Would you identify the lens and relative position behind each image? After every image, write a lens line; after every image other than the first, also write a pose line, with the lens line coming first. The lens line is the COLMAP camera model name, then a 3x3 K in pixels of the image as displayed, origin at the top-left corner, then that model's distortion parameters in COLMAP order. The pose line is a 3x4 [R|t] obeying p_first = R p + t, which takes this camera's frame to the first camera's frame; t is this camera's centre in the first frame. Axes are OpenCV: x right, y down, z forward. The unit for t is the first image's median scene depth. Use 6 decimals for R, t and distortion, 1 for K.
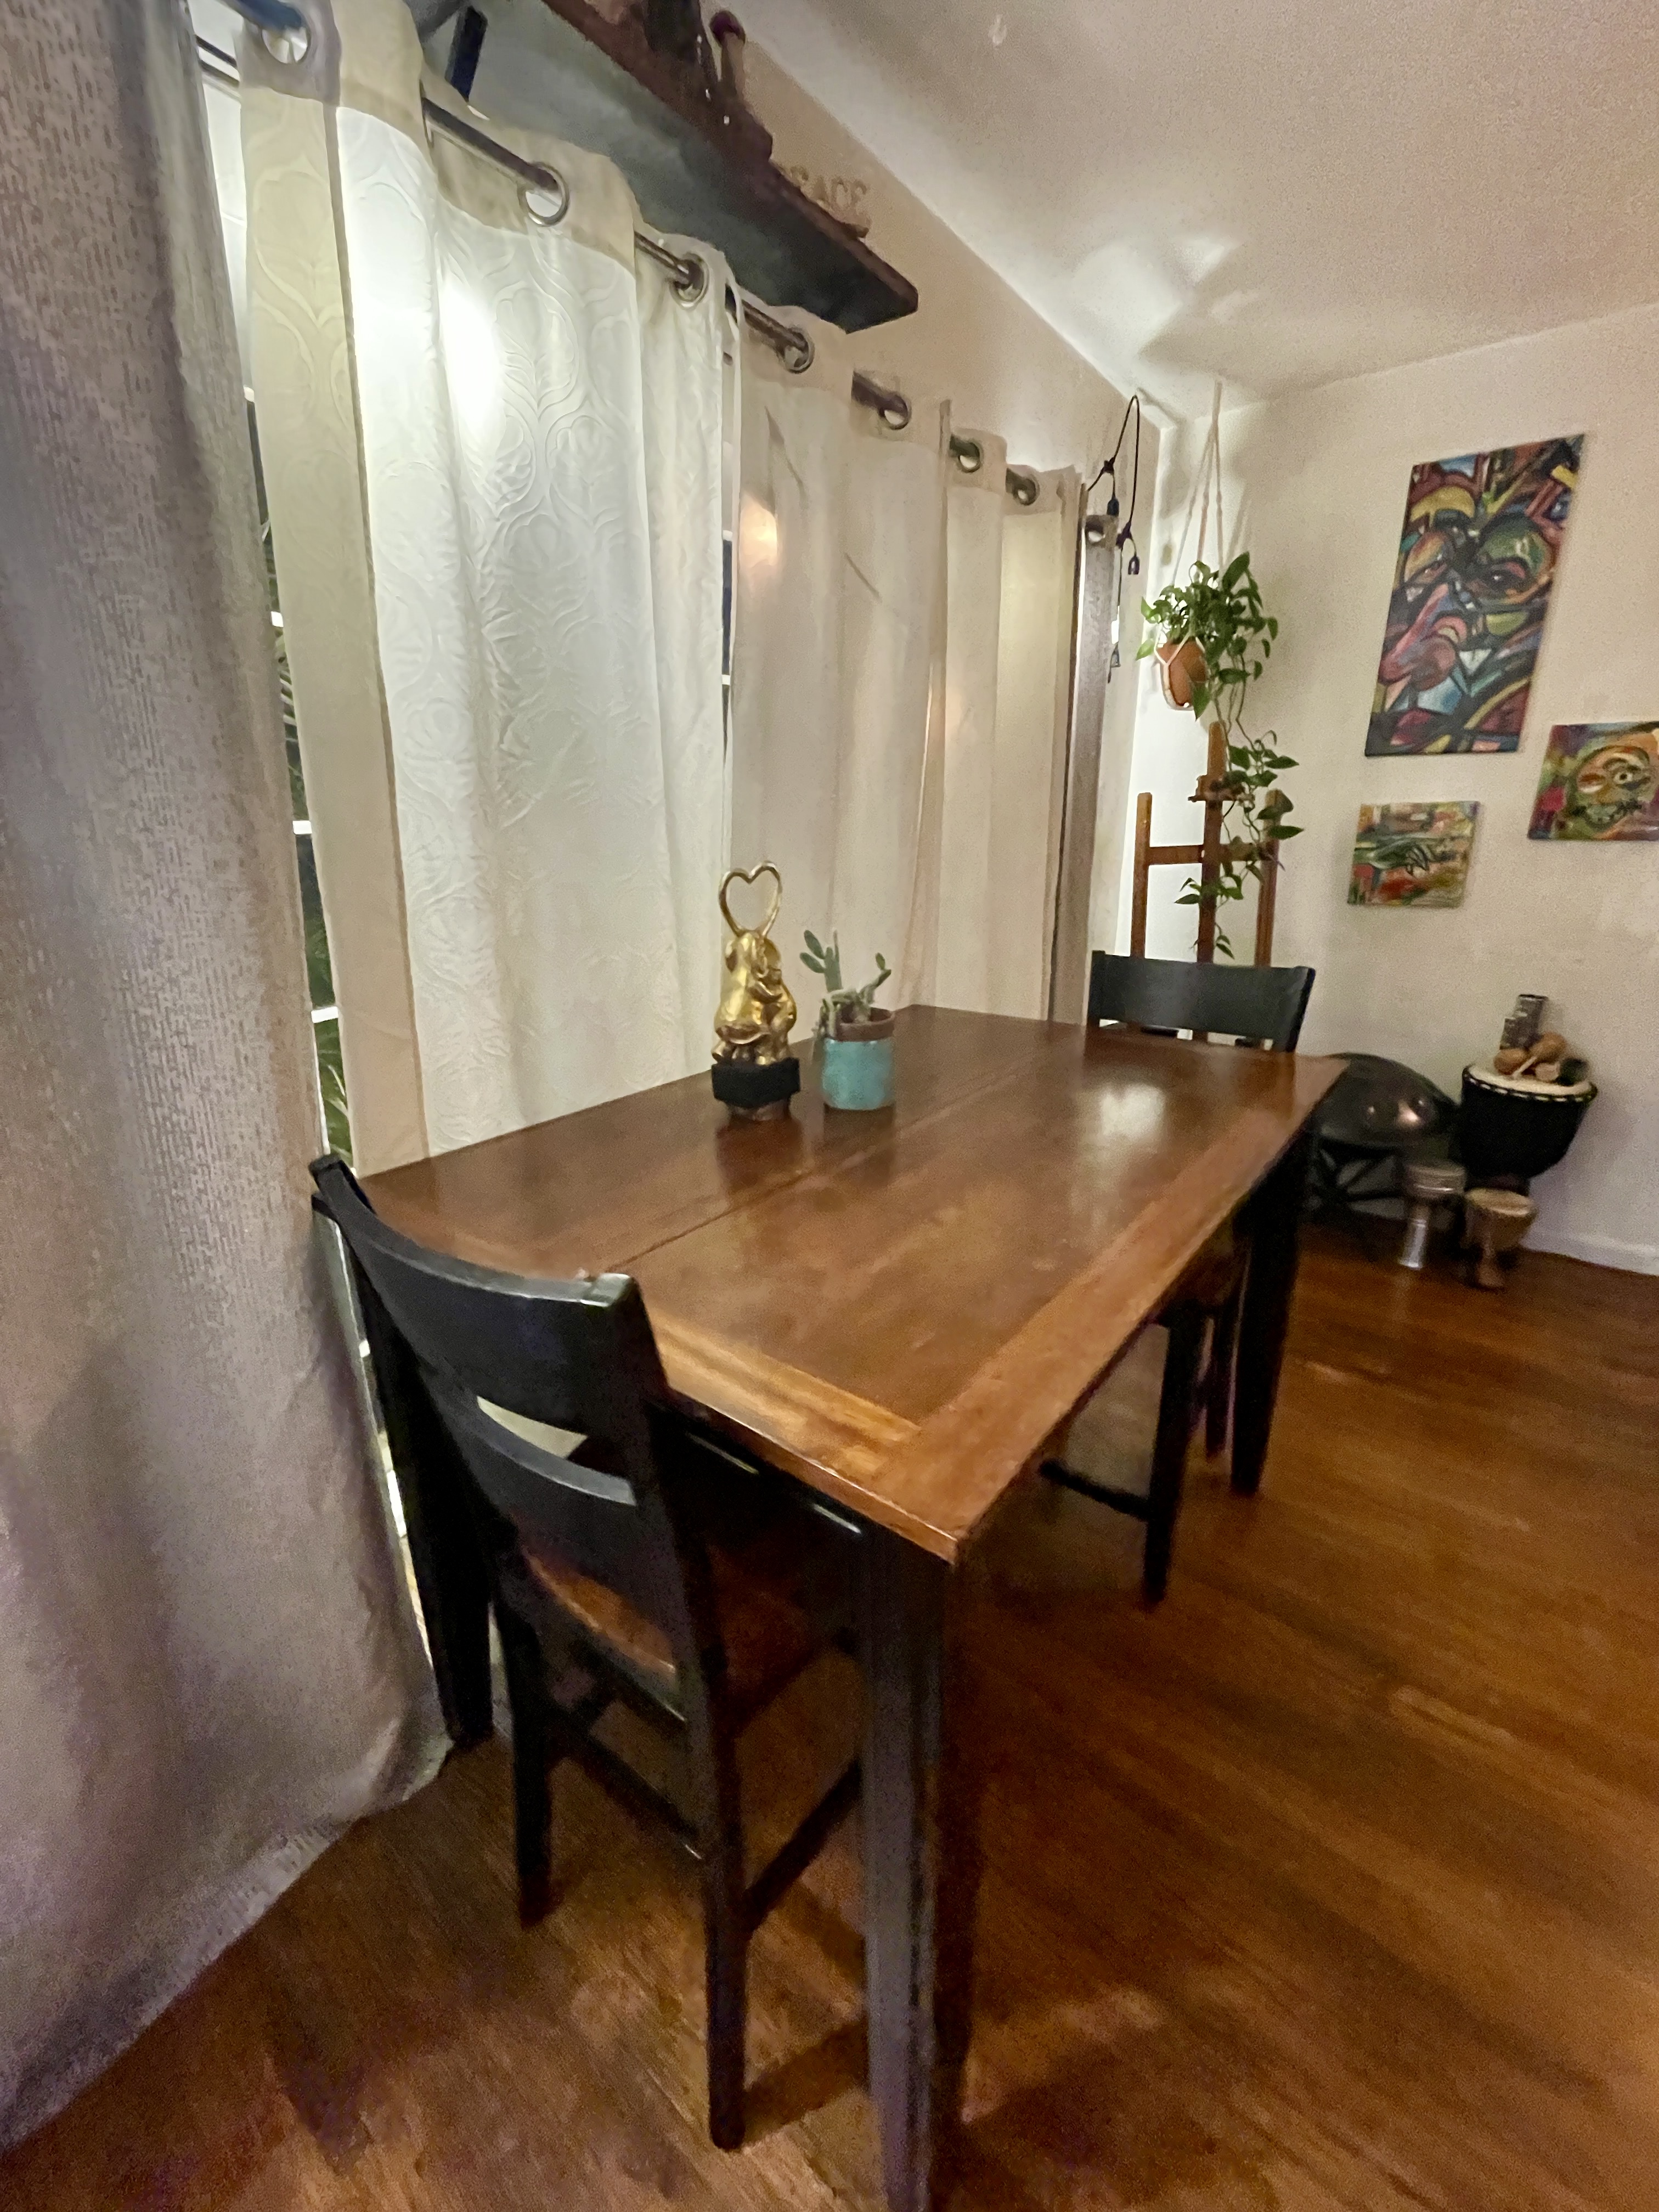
lens RADIAL K [[883.4, 0, 842.7], [0, 883.4, 1108.6], [0, 0, 1]] dist [-0.006255, 0.000674]
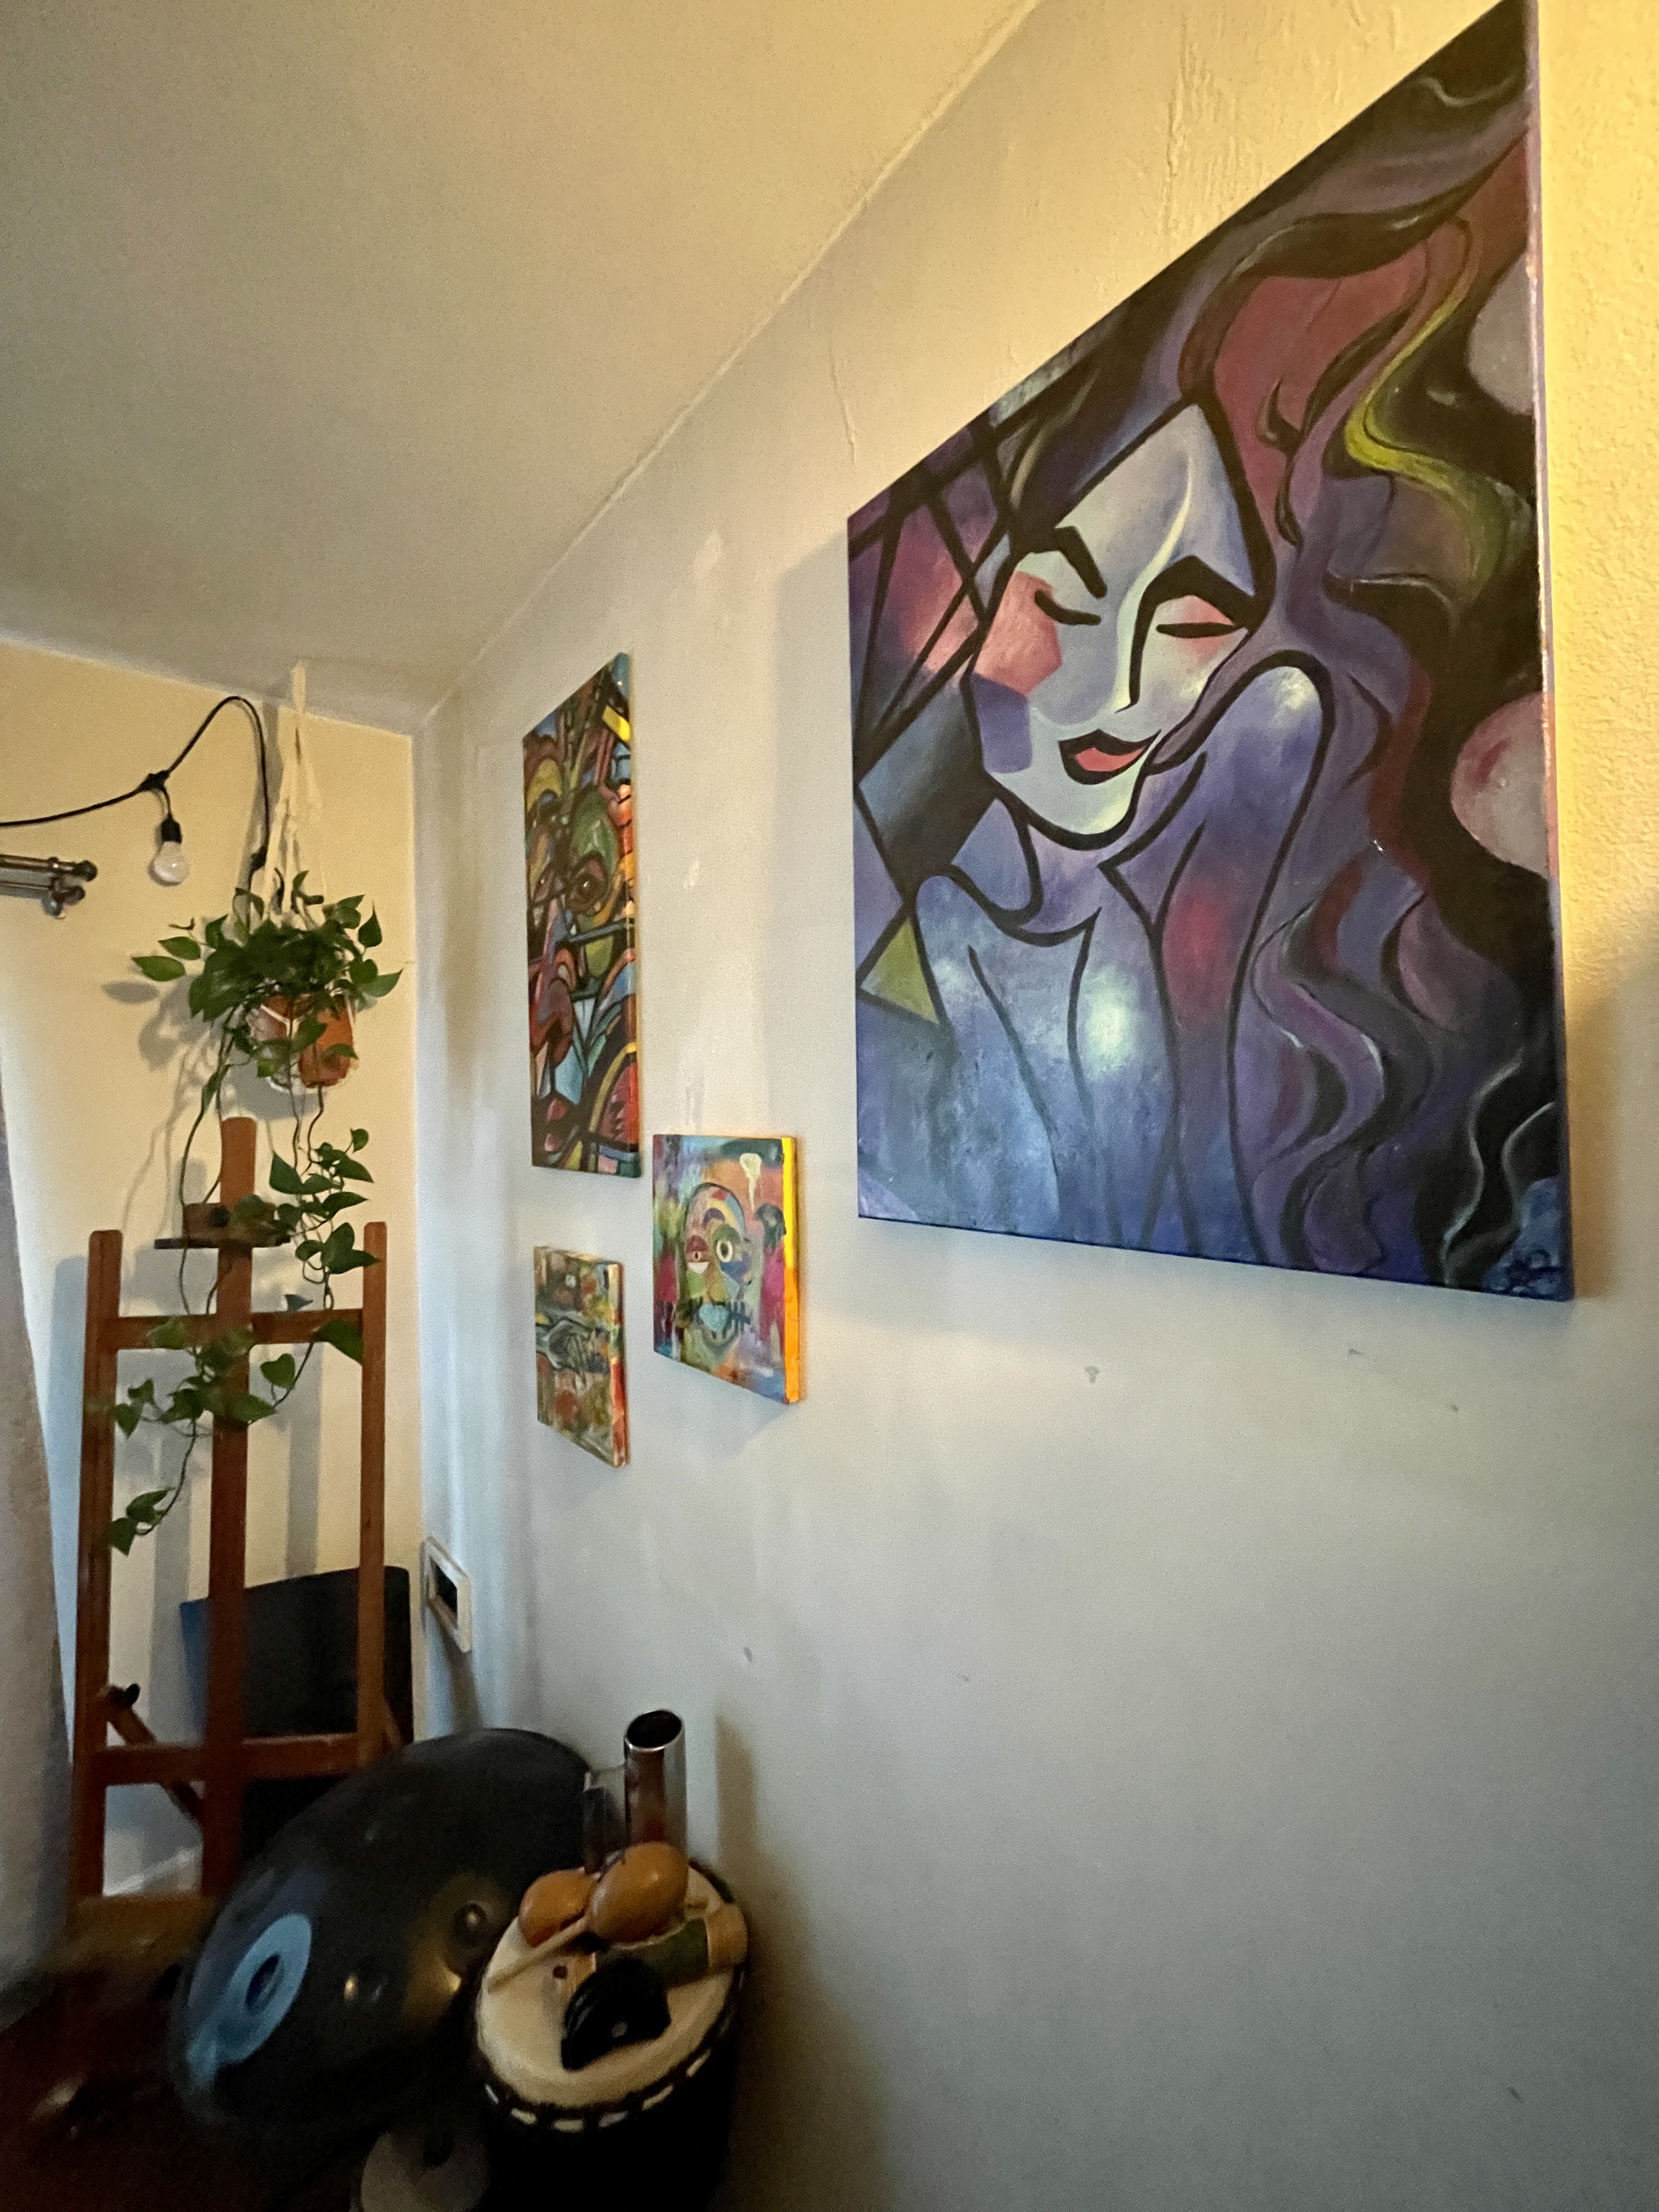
lens RADIAL K [[883.4, 0, 842.7], [0, 883.4, 1108.6], [0, 0, 1]] dist [-0.006255, 0.000674]
pose [[0.971527, -0.002526, -0.236915, 1.027845], [-0.073124, 0.947931, -0.309967, -0.301602], [0.225362, 0.318465, 0.920756, 0.556400]]
